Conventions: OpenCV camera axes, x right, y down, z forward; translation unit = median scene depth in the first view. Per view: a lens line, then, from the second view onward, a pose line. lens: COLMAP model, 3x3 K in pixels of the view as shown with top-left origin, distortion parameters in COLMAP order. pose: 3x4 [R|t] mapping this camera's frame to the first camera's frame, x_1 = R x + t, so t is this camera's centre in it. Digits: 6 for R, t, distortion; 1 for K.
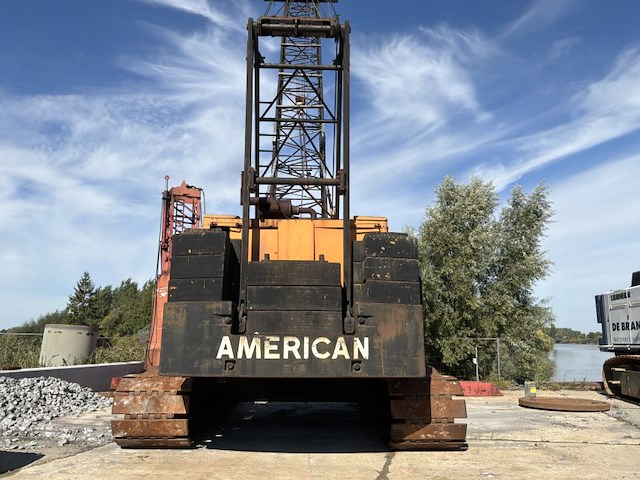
lens RADIAL K [[548.1, 0, 325.7], [0, 548.1, 222.2], [0, 0, 1]] dist [0.047227, -0.104952]
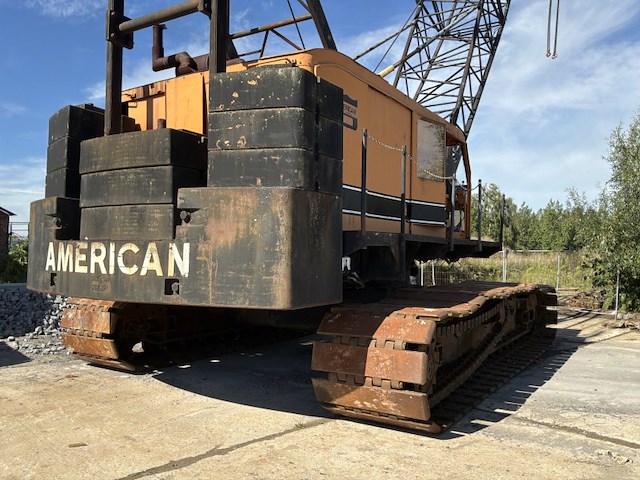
lens RADIAL K [[540.2, 0, 319.9], [0, 540.2, 237.7], [0, 0, 1]] dist [0.033710, -0.014579]
pose [[0.827841, -0.012371, -0.560827, 0.542299], [0.111959, 0.983286, 0.143575, 0.134134], [0.549677, -0.181647, 0.815389, 0.591798]]
